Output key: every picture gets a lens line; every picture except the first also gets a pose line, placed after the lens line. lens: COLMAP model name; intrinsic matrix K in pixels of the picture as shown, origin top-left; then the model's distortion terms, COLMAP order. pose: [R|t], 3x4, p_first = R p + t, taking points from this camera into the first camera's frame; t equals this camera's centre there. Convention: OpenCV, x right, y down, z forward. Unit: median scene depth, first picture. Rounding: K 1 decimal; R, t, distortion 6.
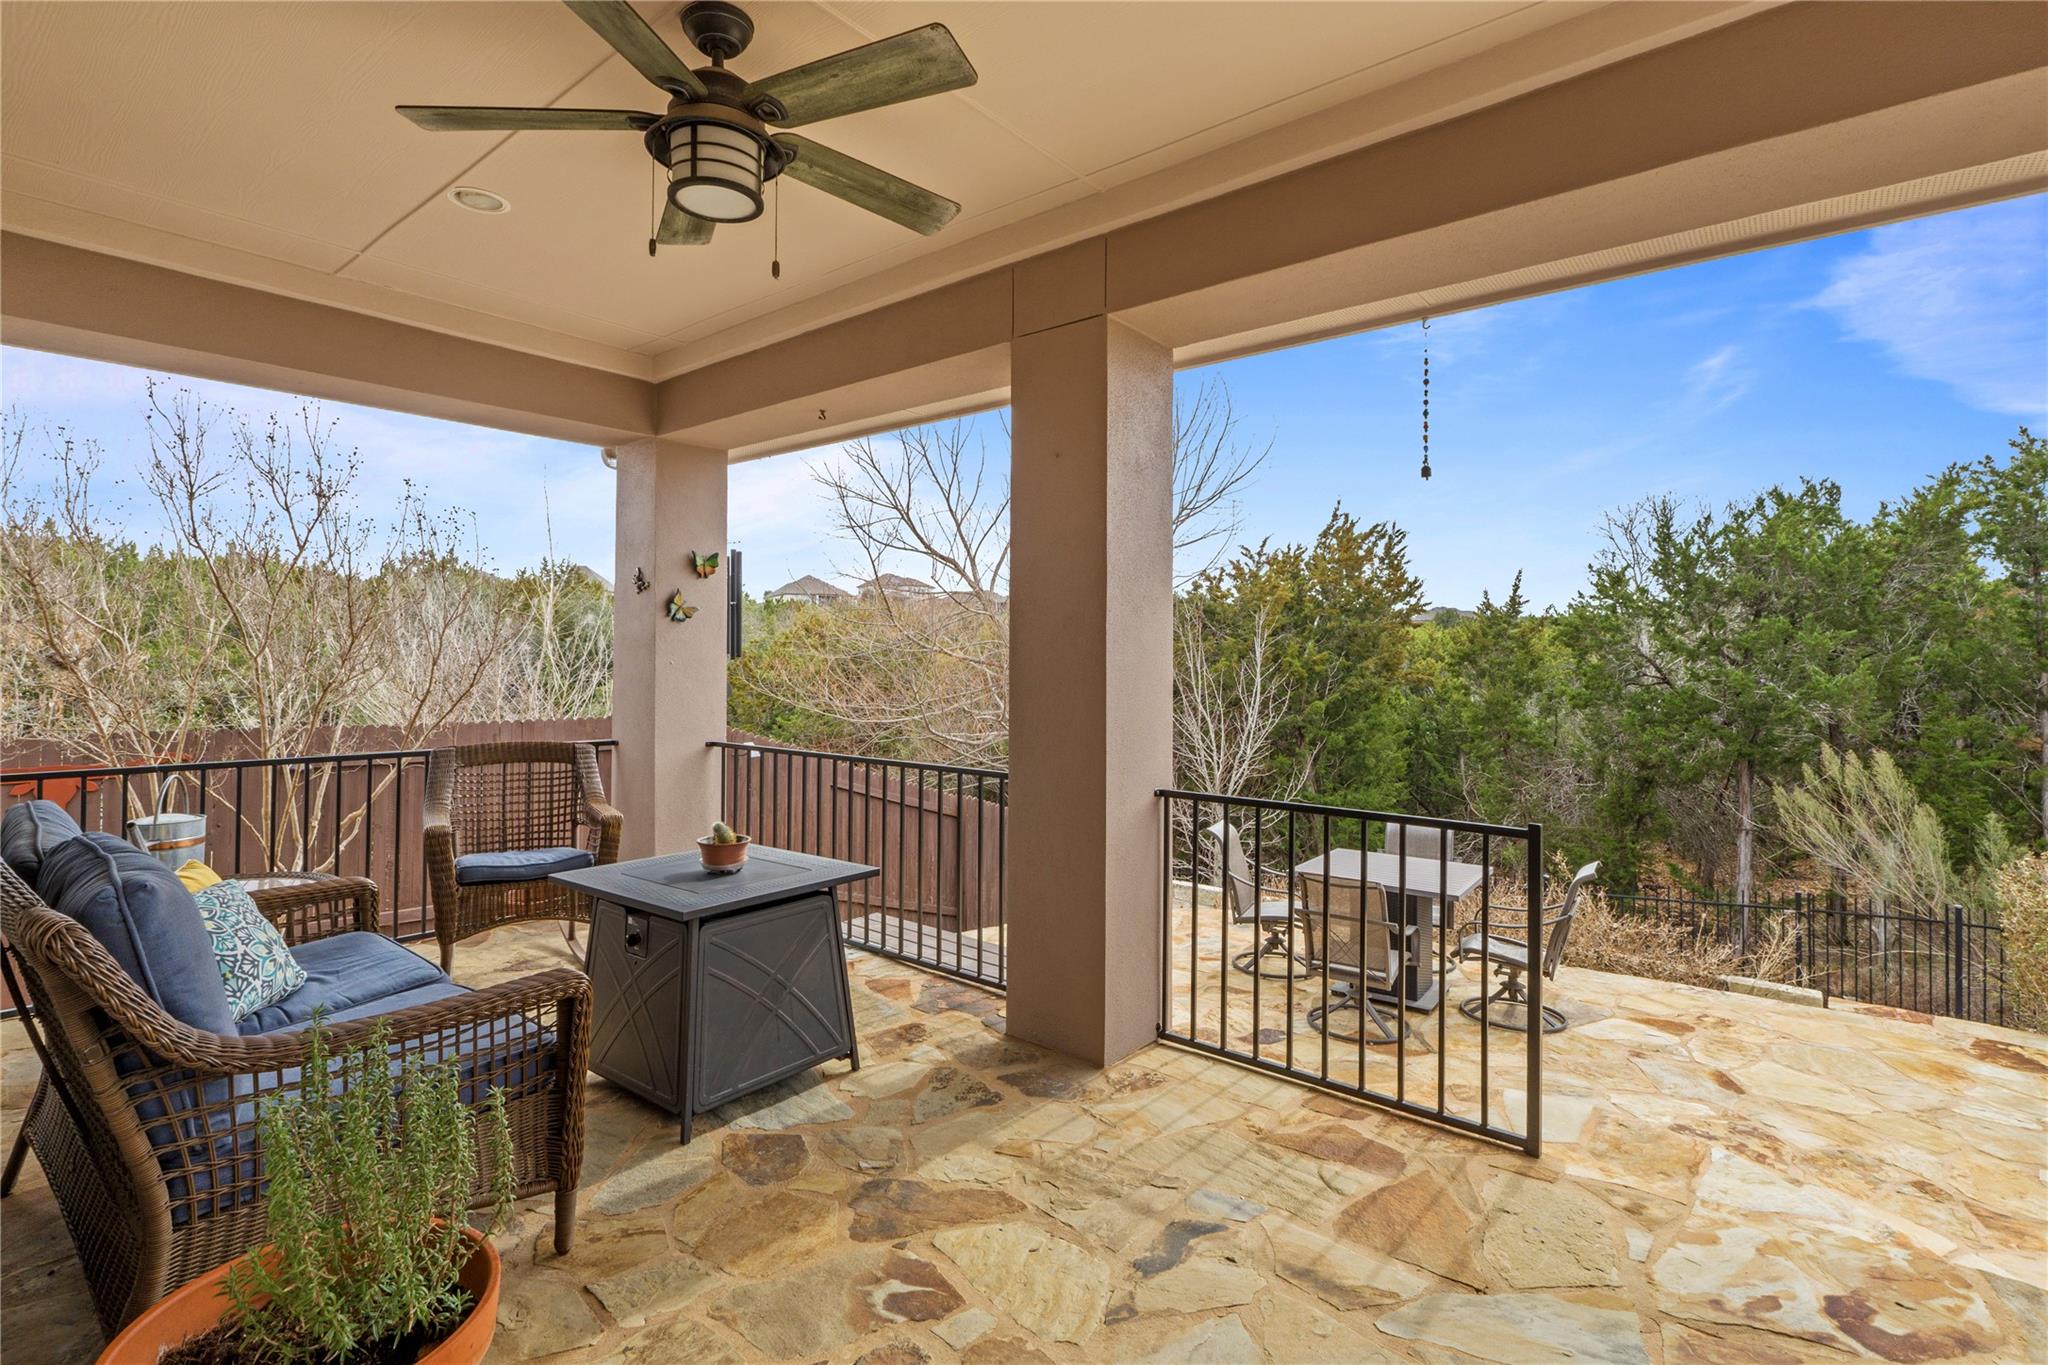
lens RADIAL K [[976.0, 0, 1025.5], [0, 976.0, 642.7], [0, 0, 1]] dist [-0.005166, -0.001128]
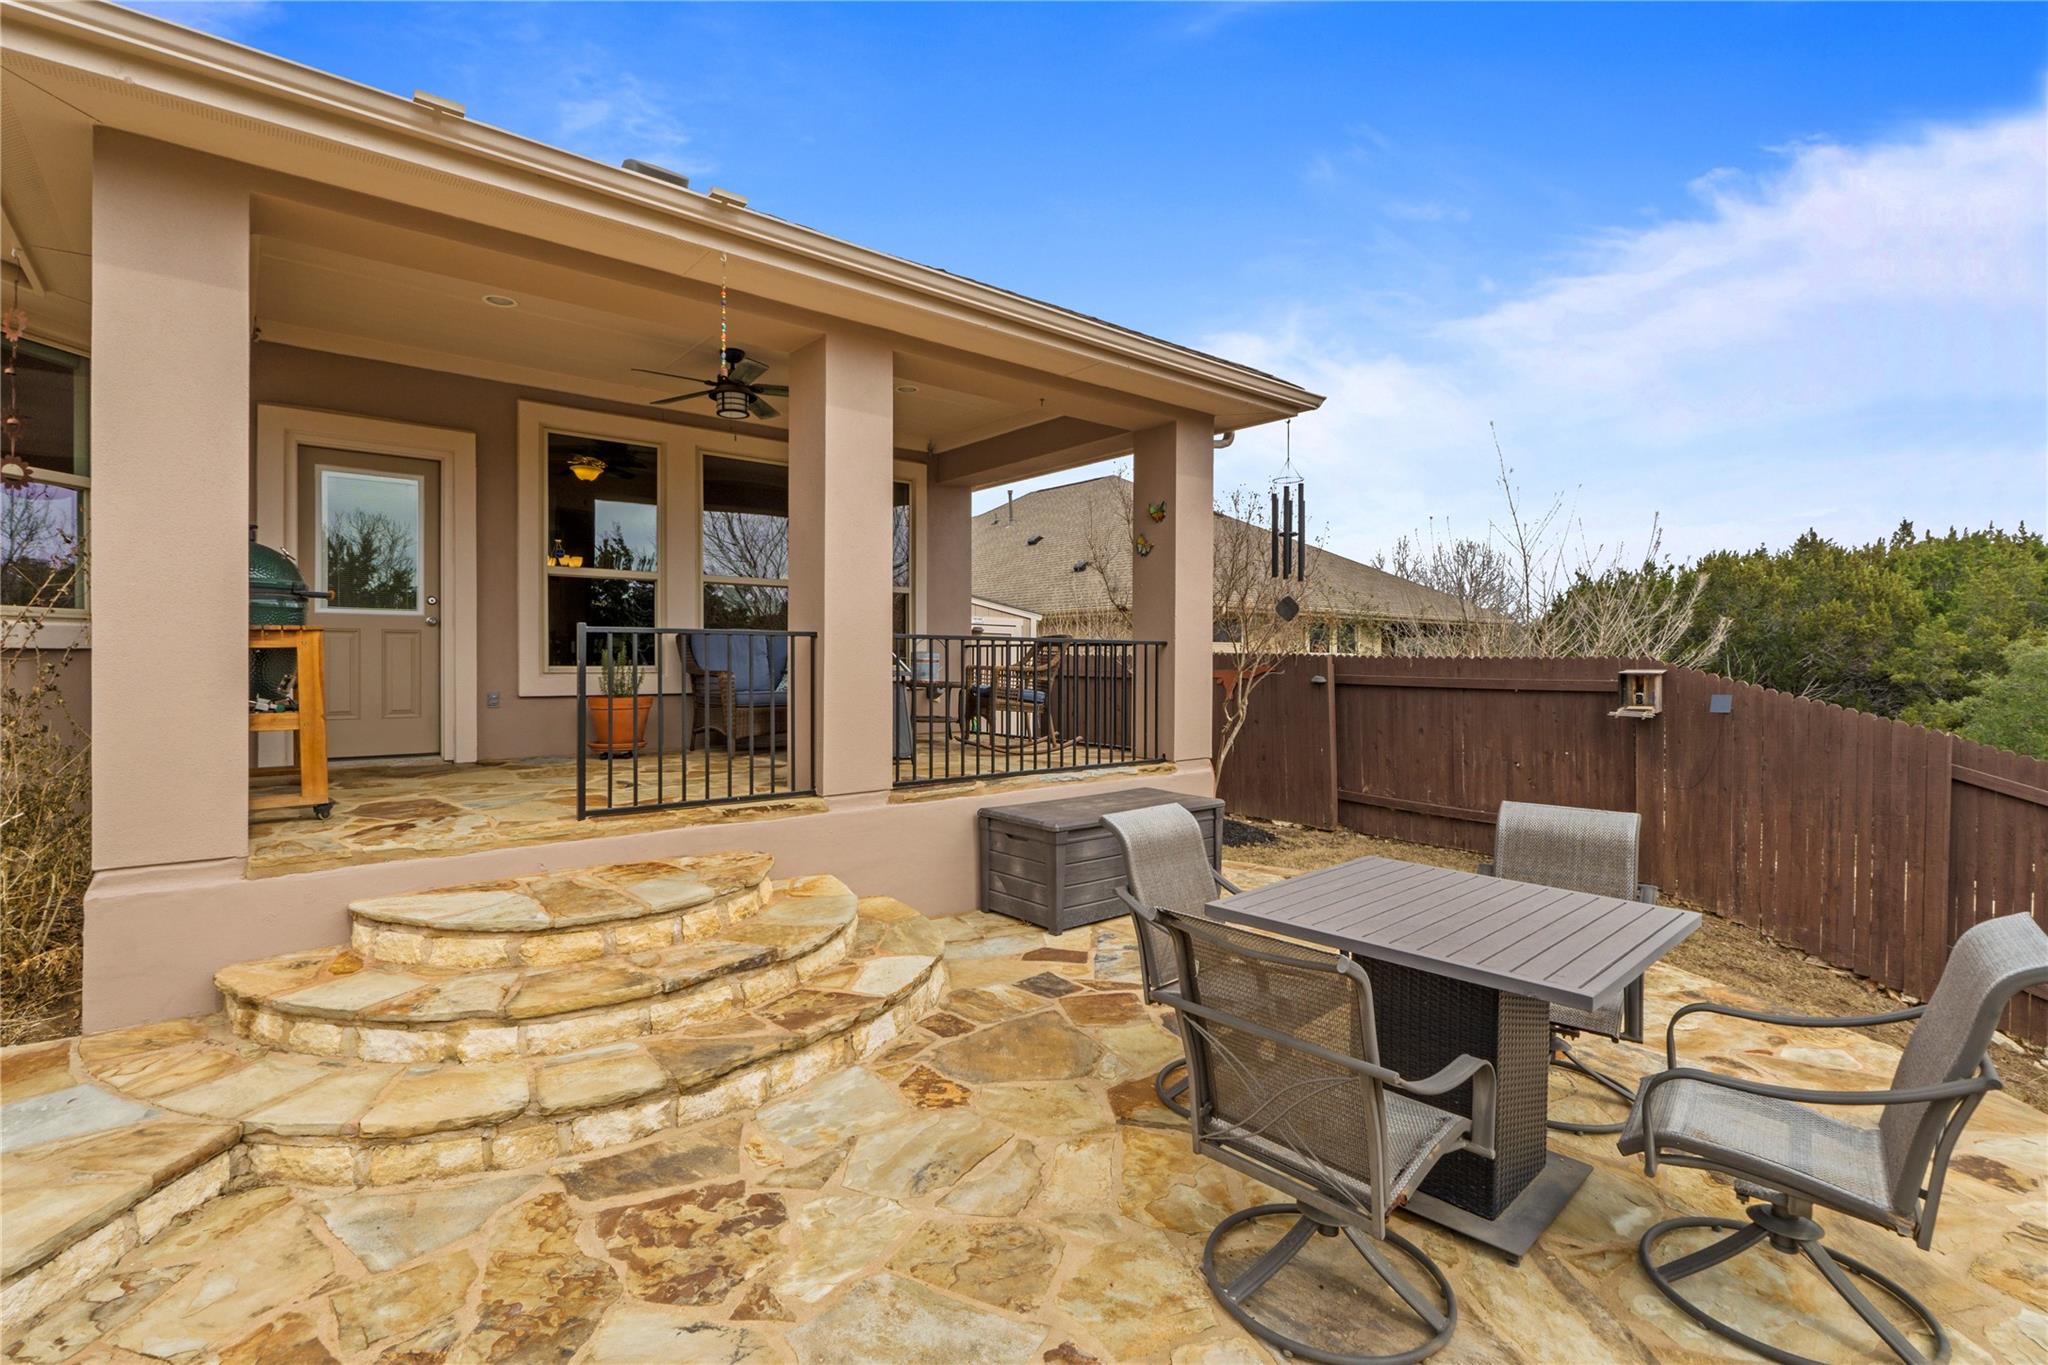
lens RADIAL K [[993.6, 0, 1024.0], [0, 993.6, 682.5], [0, 0, 1]] dist [-0.000634, -0.000026]
pose [[-0.210681, 0.004727, -0.977543, 0.398343], [0.003683, 0.999985, 0.004042, 0.055273], [0.977548, -0.002749, -0.210695, 0.413687]]
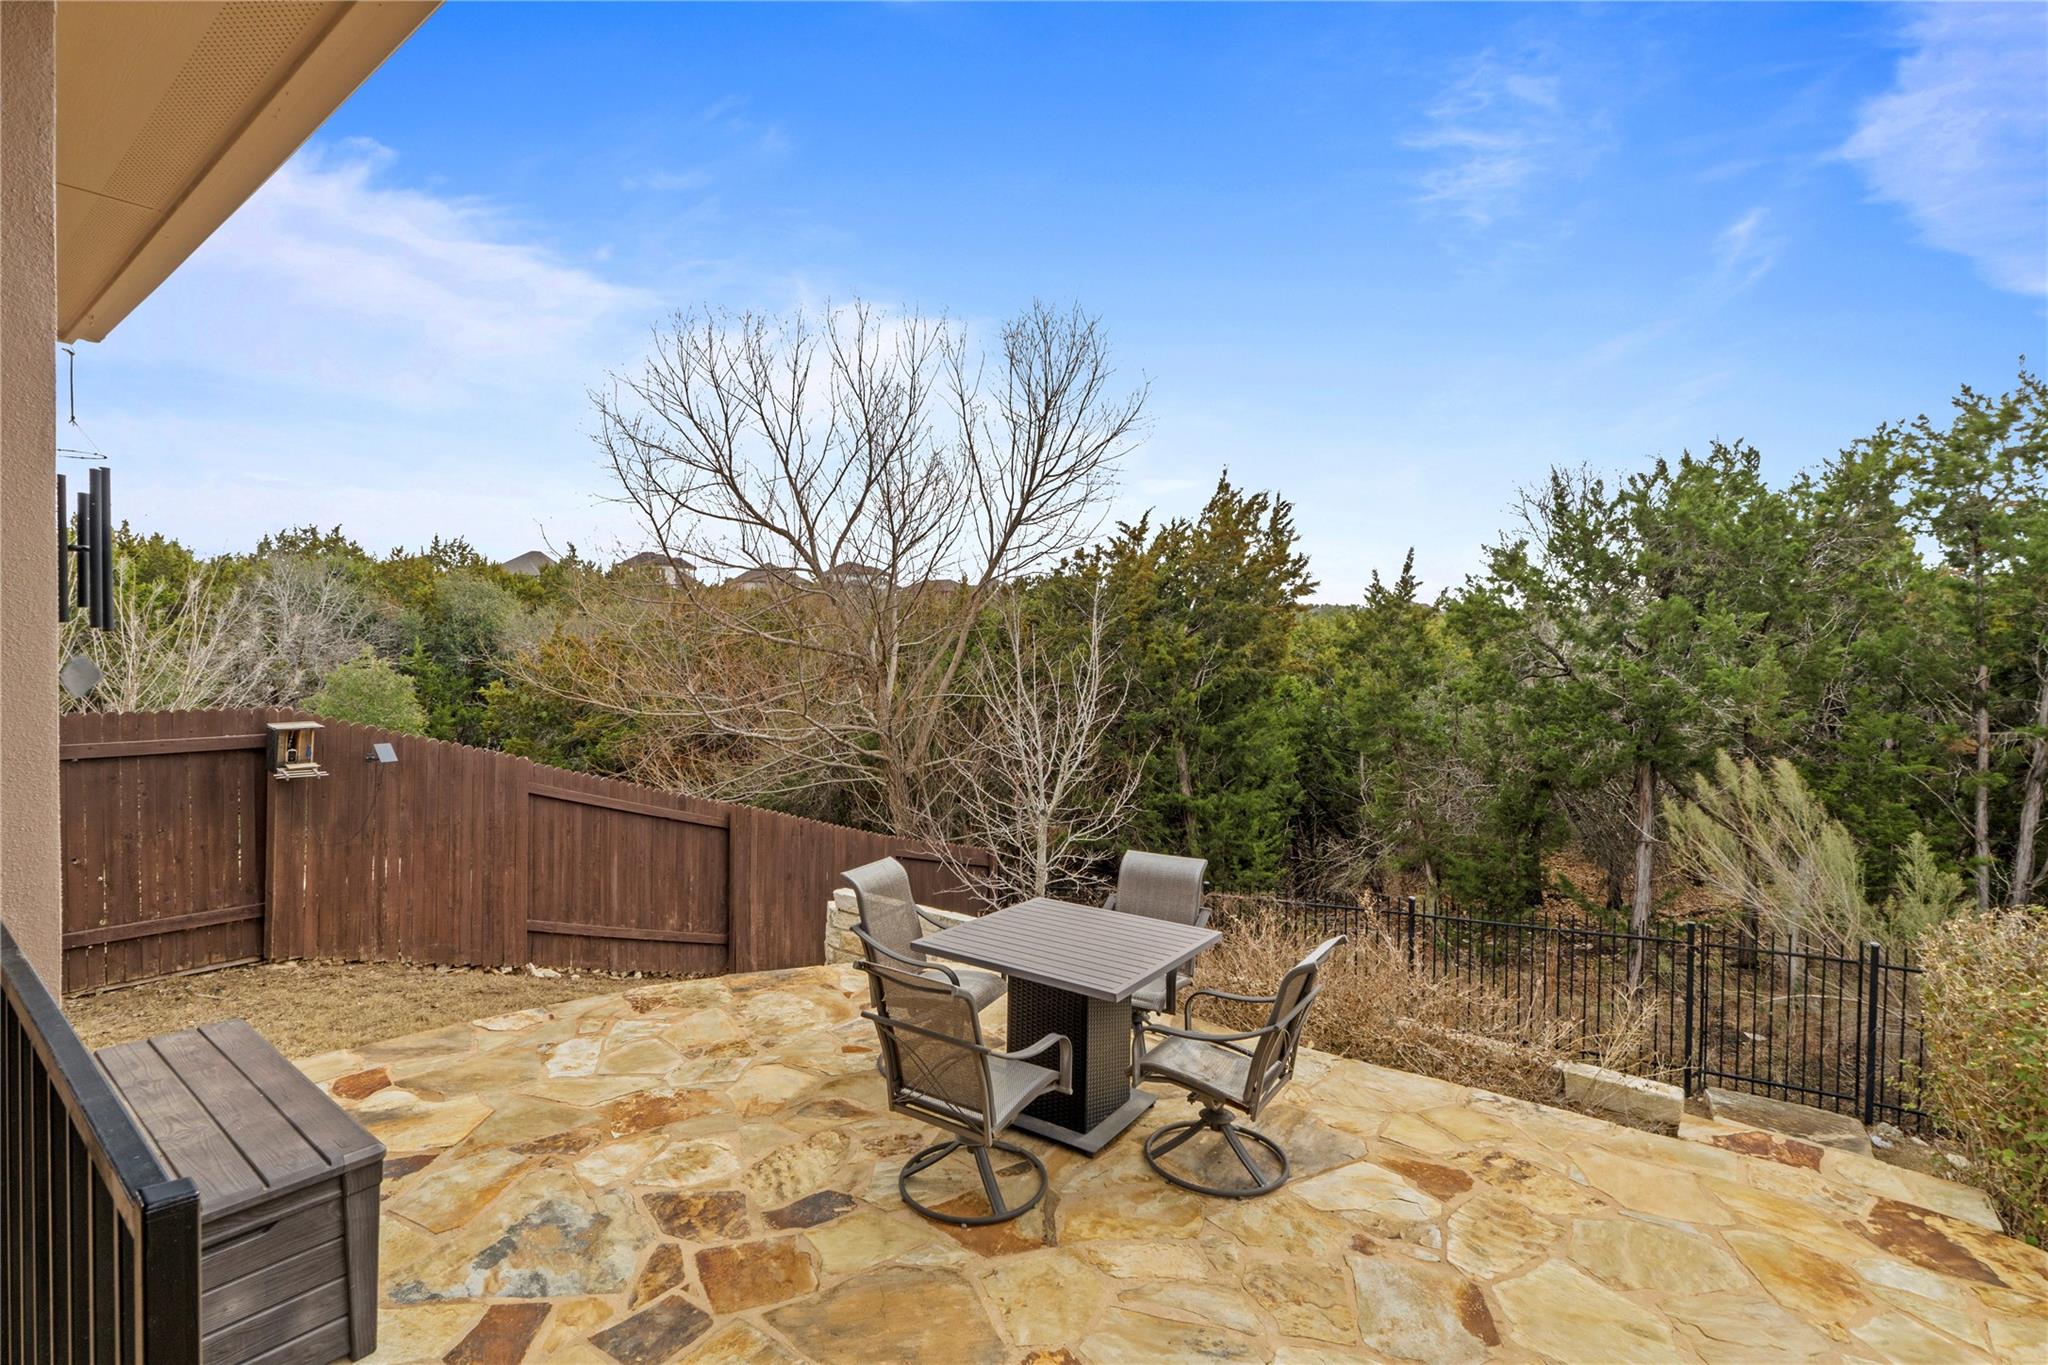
lens RADIAL K [[971.1, 0, 1023.1], [0, 971.1, 661.9], [0, 0, 1]] dist [-0.005855, -0.000208]
pose [[0.999484, 0.005857, 0.031589, 0.160374], [-0.006793, 0.999539, 0.029588, 0.008105], [-0.031401, -0.029787, 0.999063, 0.158816]]
